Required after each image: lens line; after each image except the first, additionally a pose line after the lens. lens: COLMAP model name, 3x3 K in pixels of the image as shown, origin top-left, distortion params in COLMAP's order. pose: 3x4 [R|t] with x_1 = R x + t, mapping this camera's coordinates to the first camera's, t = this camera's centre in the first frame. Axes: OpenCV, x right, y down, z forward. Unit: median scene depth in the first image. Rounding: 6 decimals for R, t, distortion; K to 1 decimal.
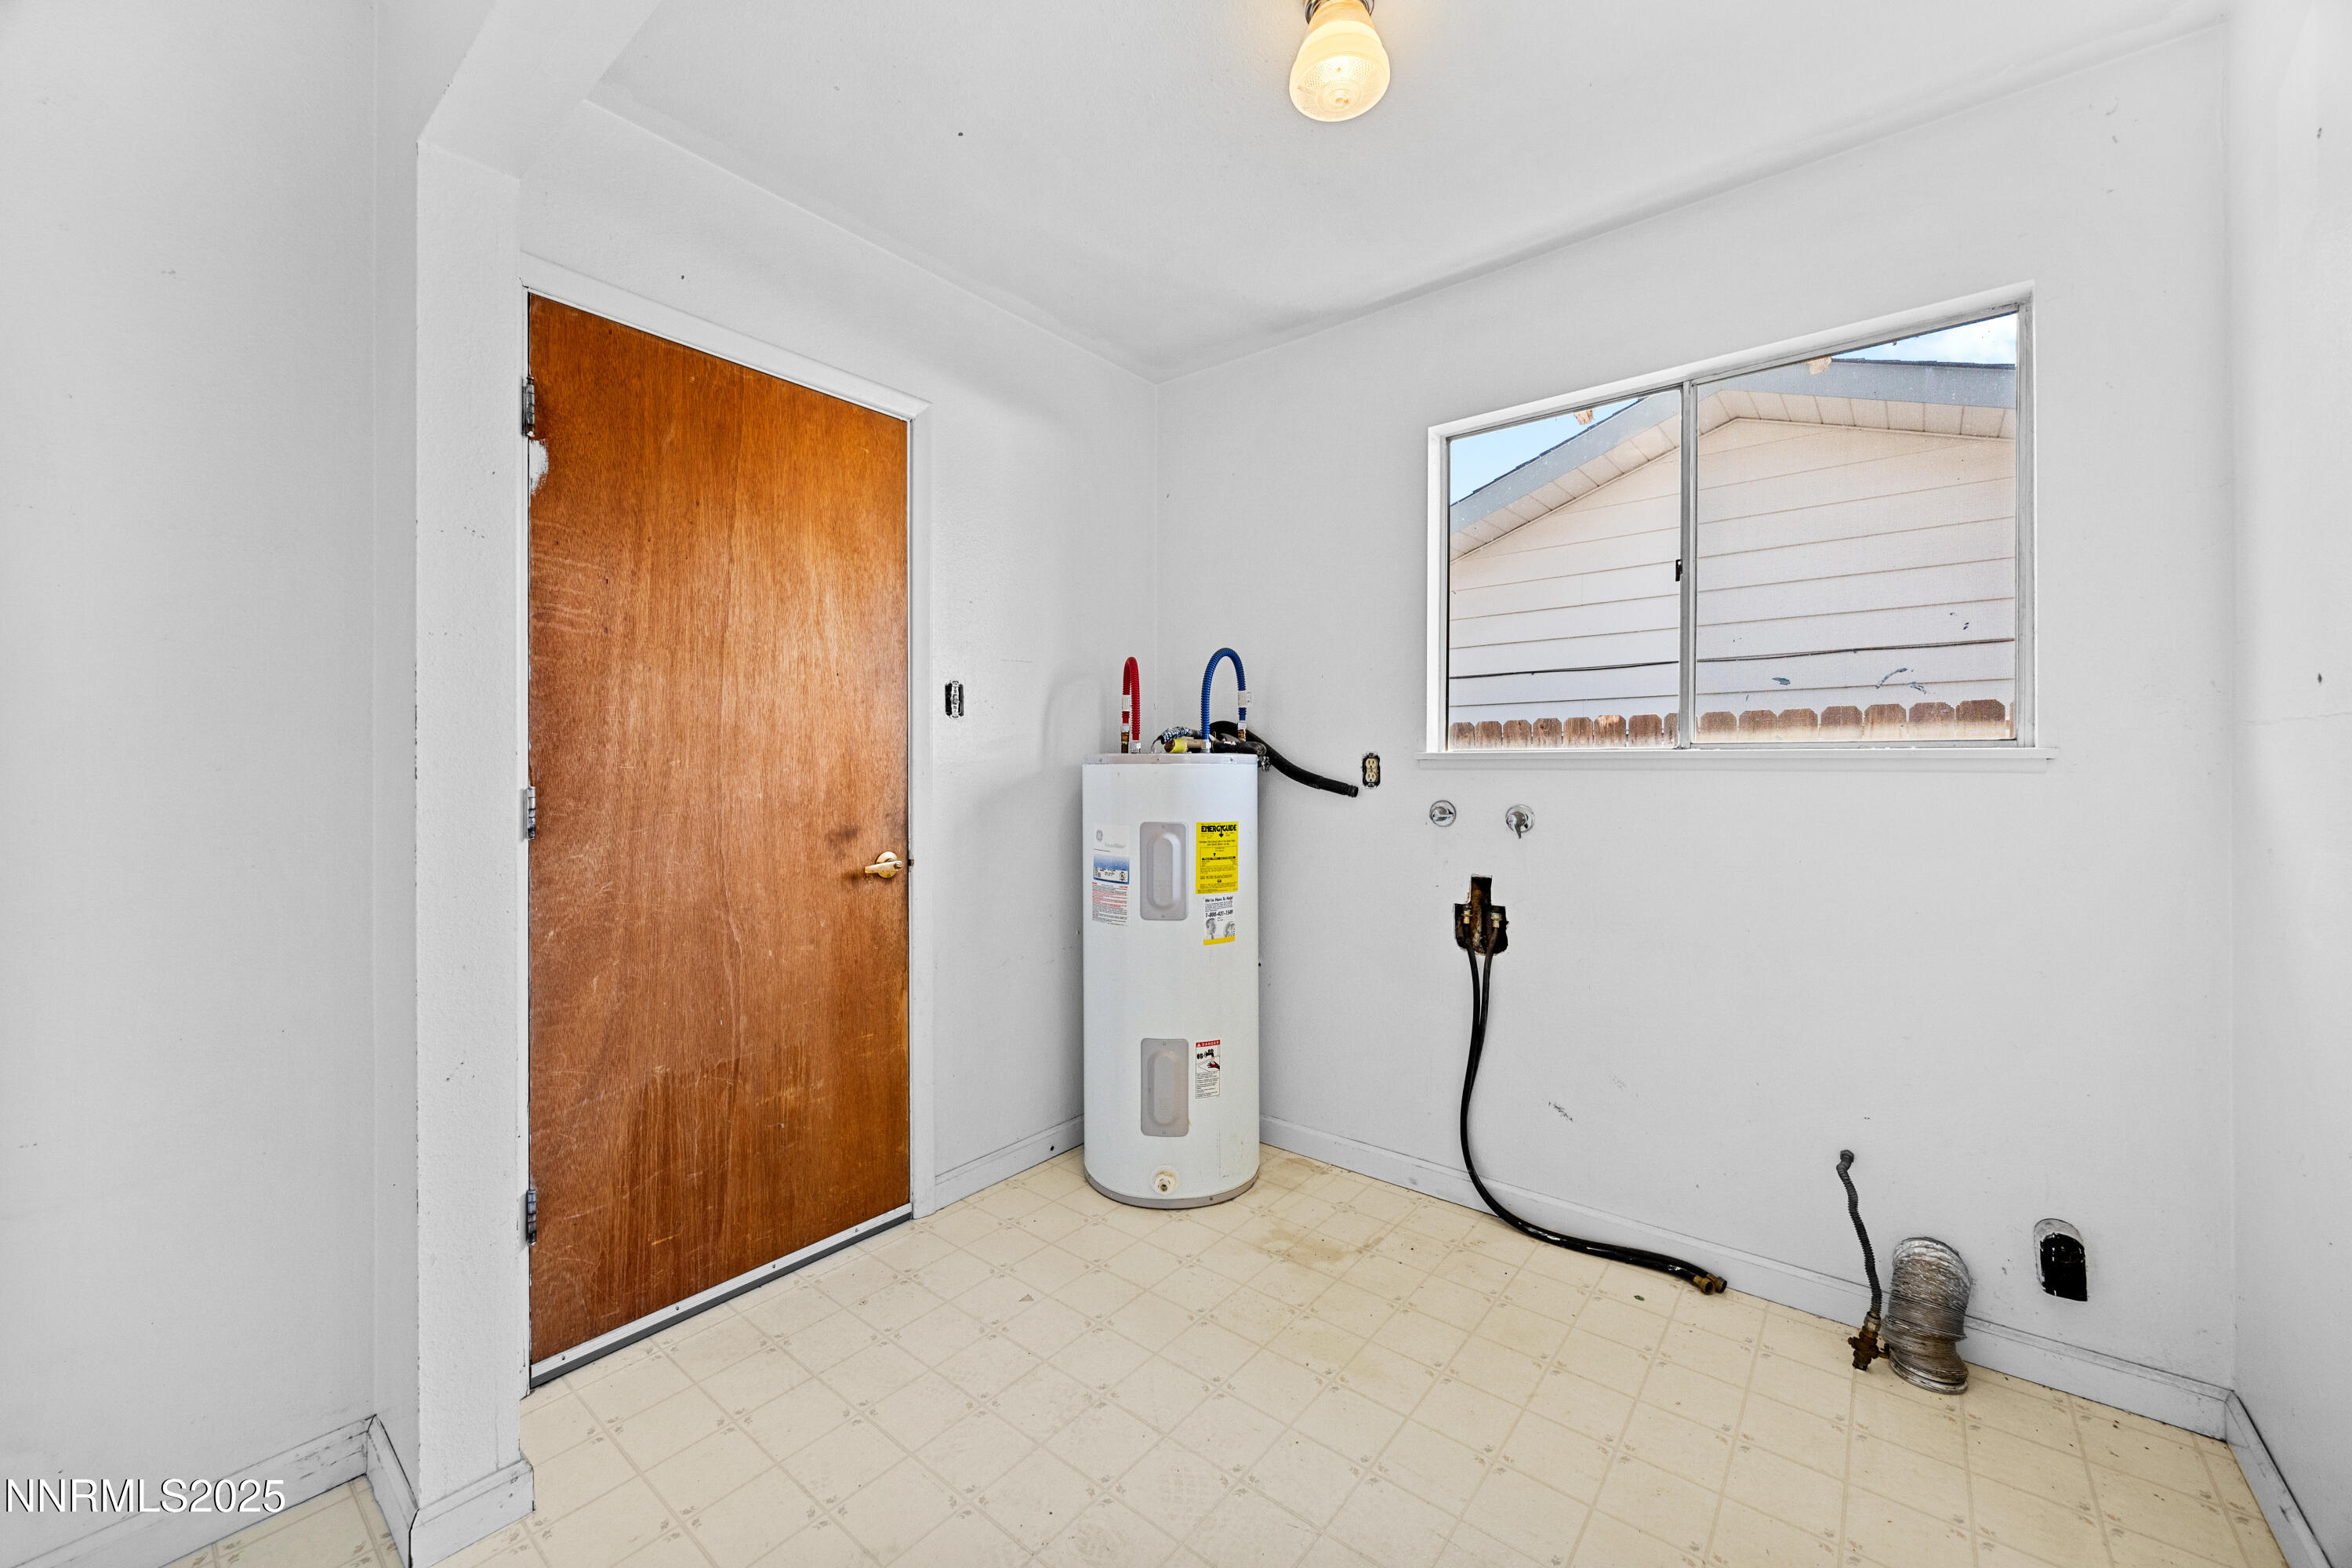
lens RADIAL K [[902.2, 0, 1177.2], [0, 902.2, 765.9], [0, 0, 1]] dist [-0.001775, 0.000048]
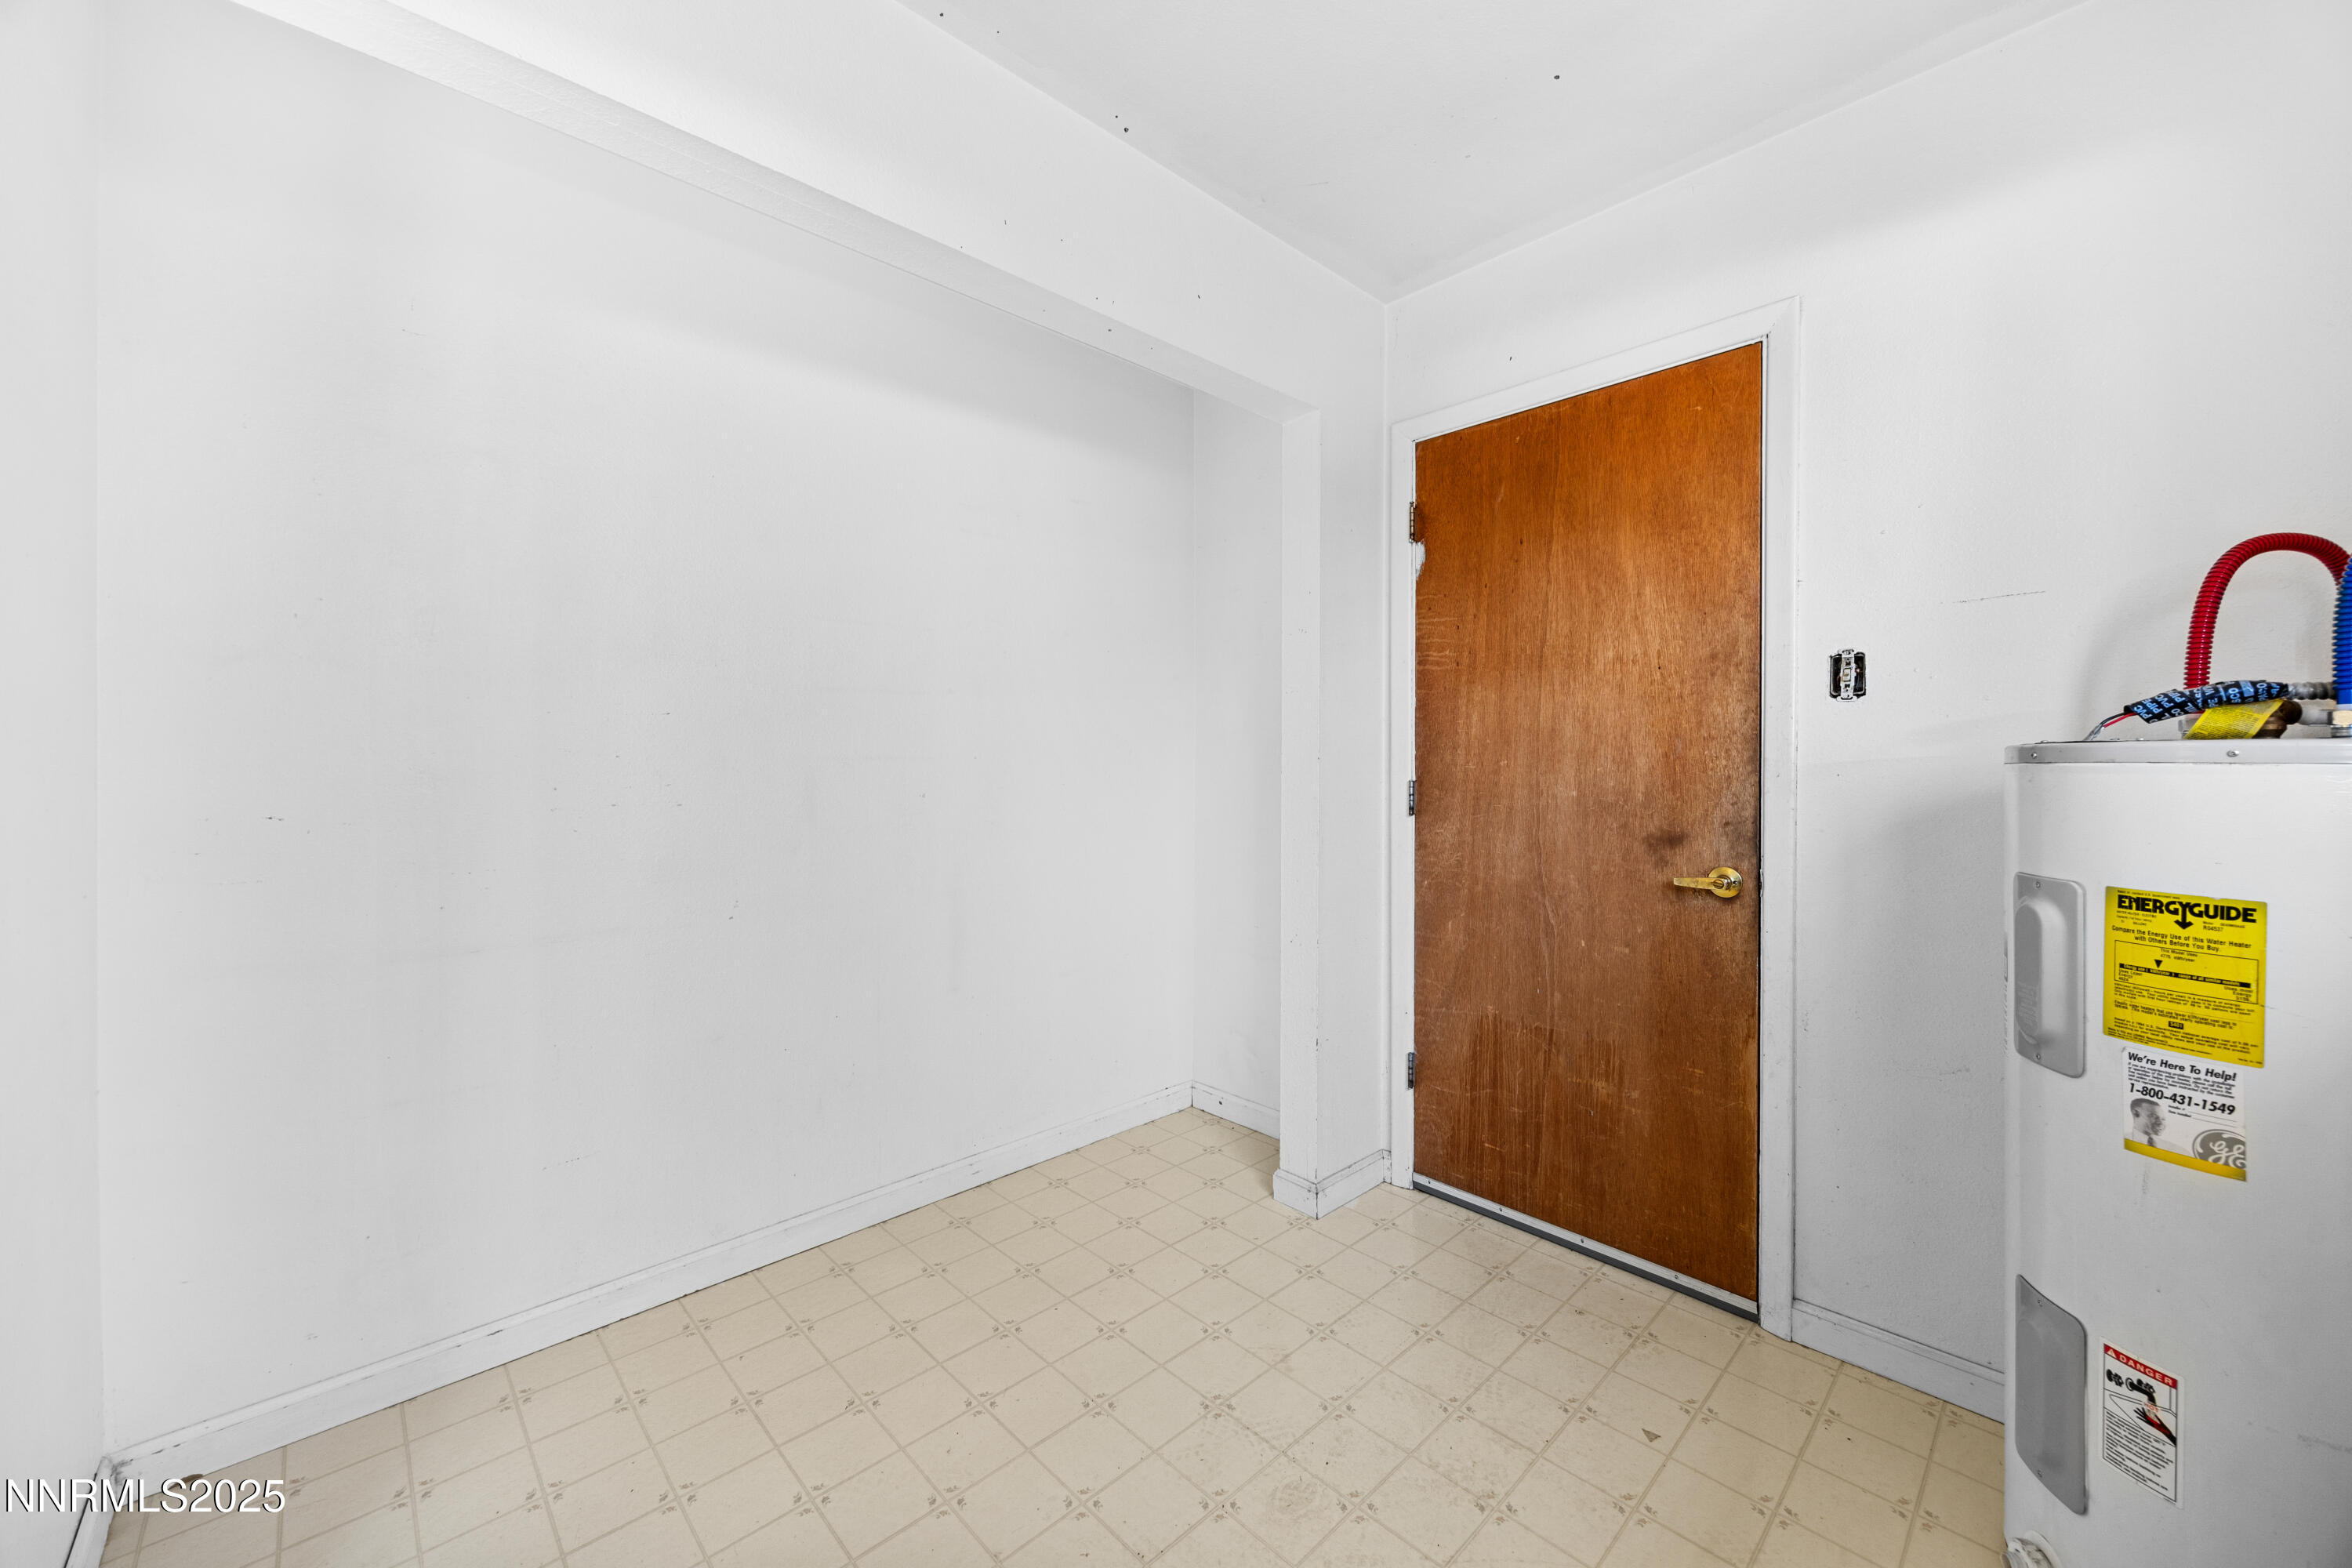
lens RADIAL K [[902.2, 0, 1177.2], [0, 902.2, 765.9], [0, 0, 1]] dist [-0.001775, 0.000048]
pose [[-0.132729, 0.003929, -0.991145, 0.673460], [0.001762, 0.999991, 0.003728, -0.004642], [0.991151, -0.001252, -0.132734, 0.688894]]
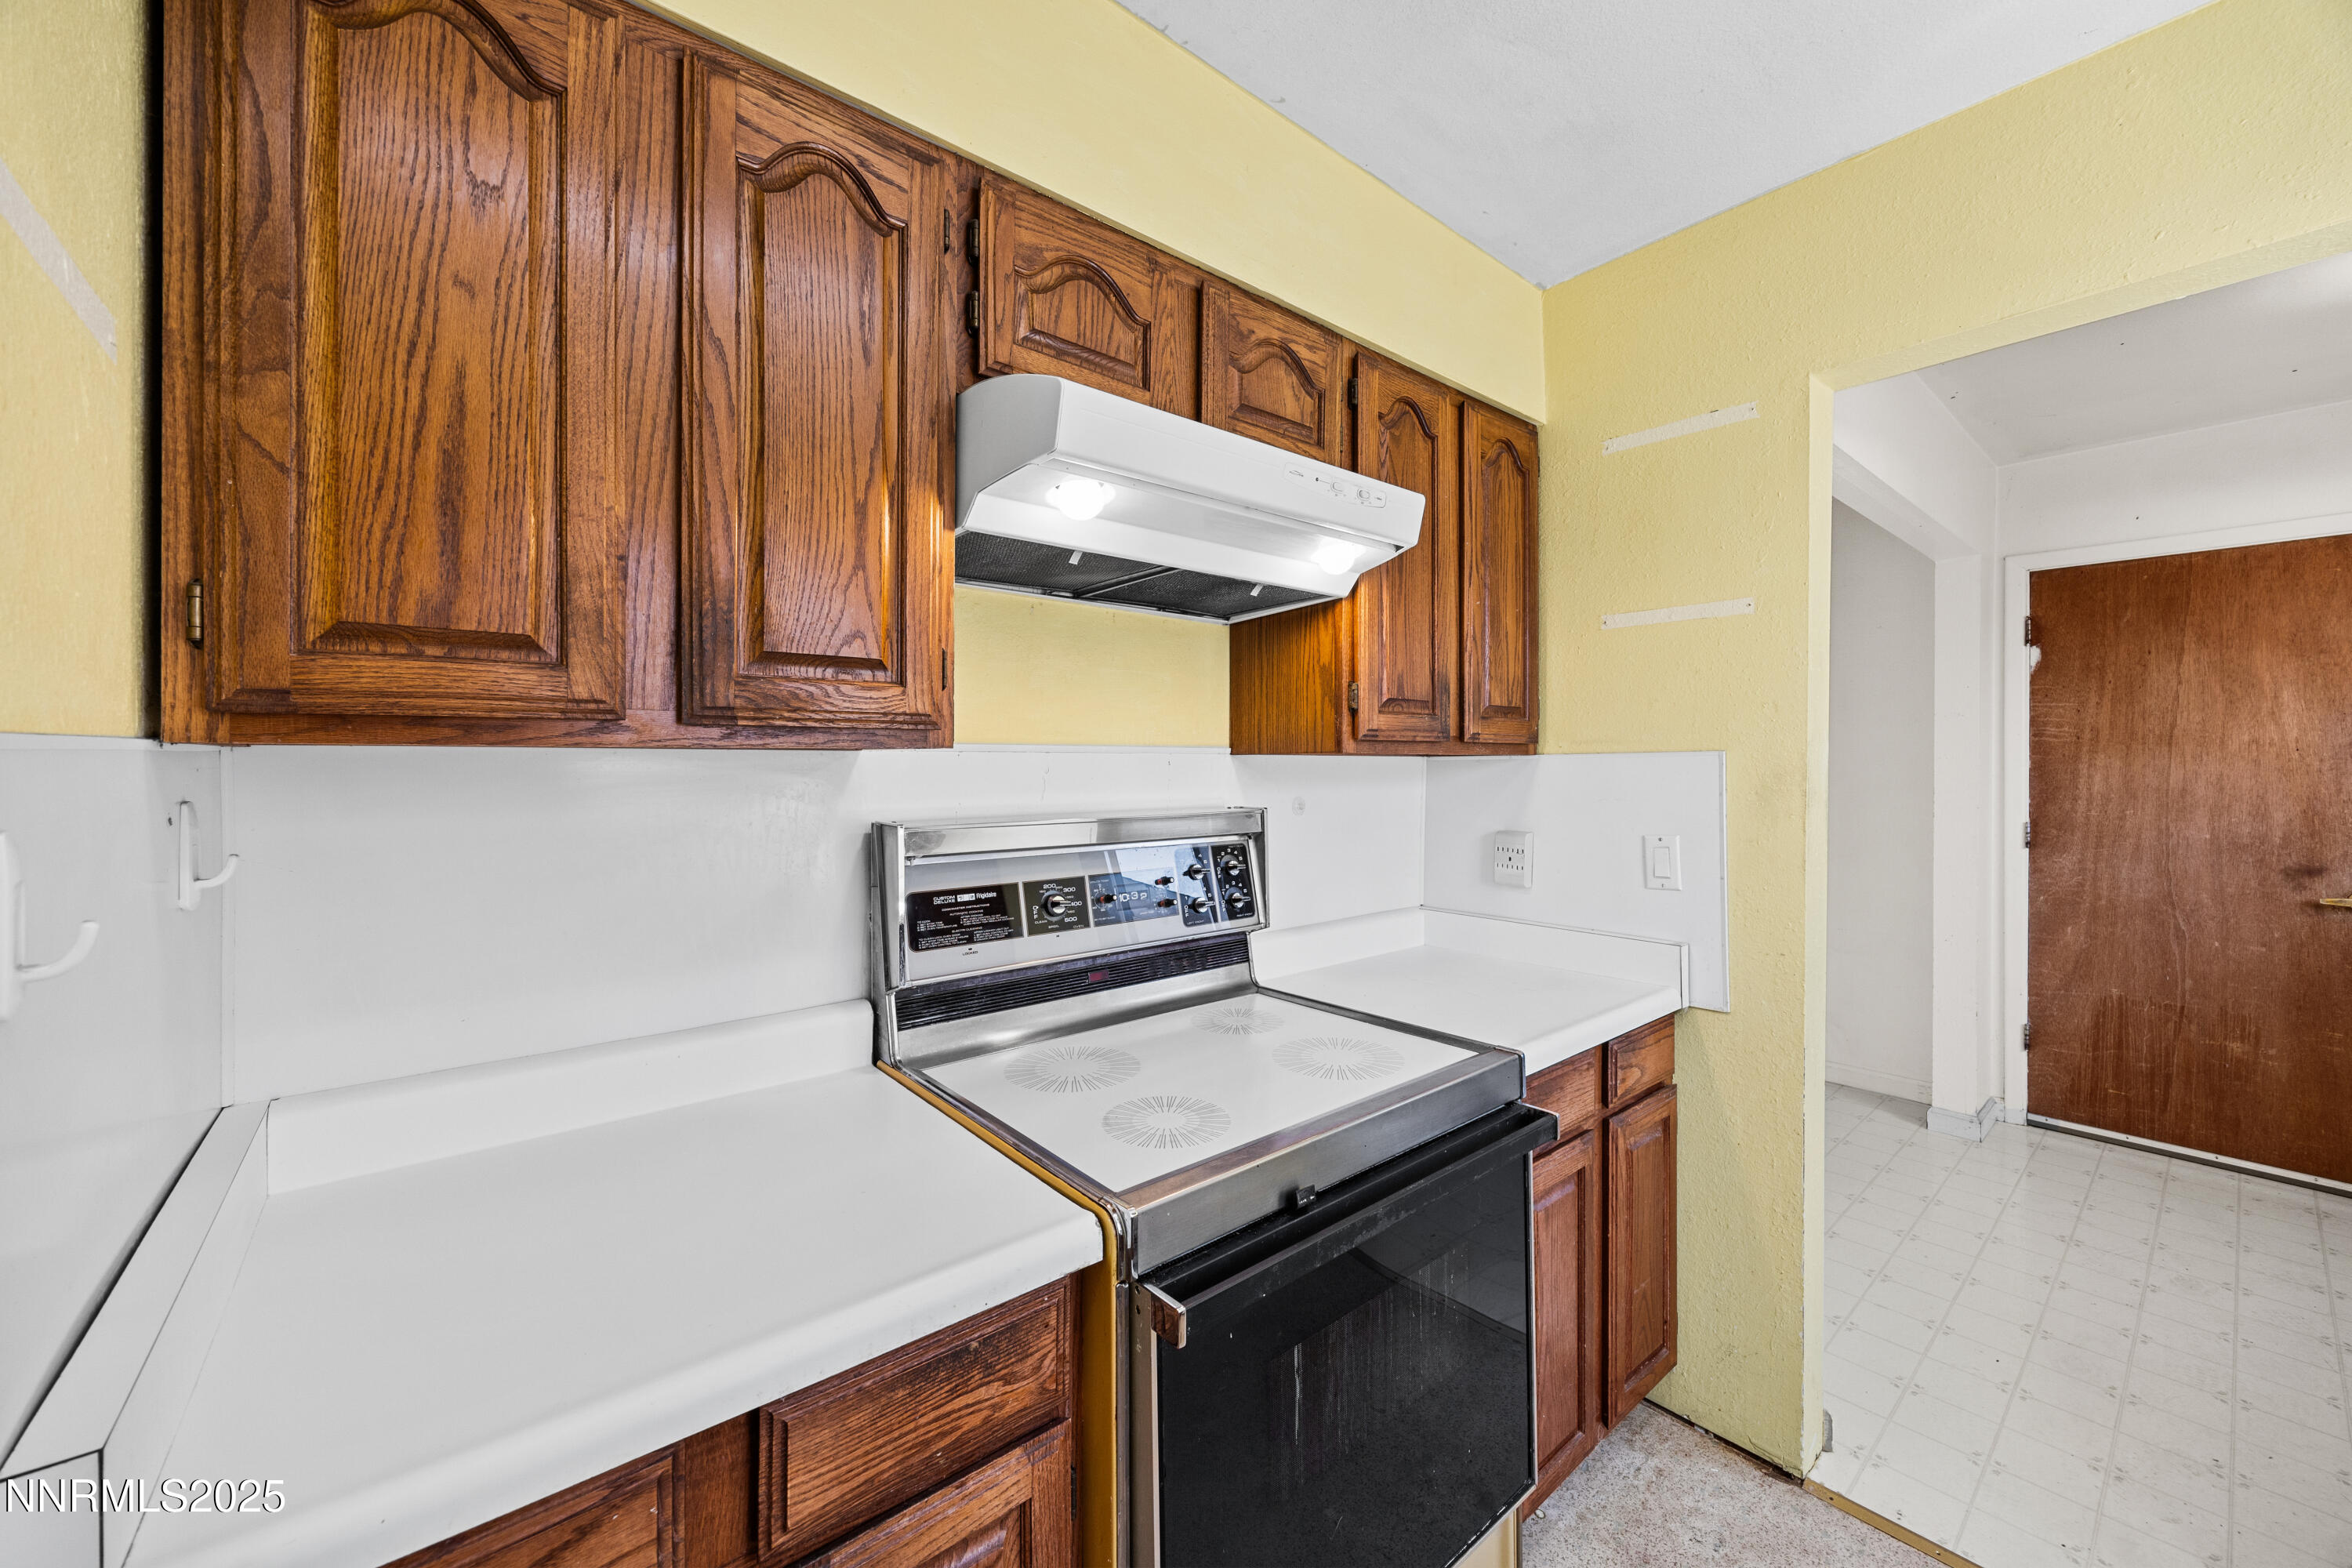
lens RADIAL K [[902.2, 0, 1177.2], [0, 902.2, 765.9], [0, 0, 1]] dist [-0.001775, 0.000048]
pose [[-0.192695, 0.002014, -0.981257, 1.350150], [-0.001089, 0.999997, 0.002267, -0.086455], [0.981258, 0.001506, -0.192692, -0.390109]]
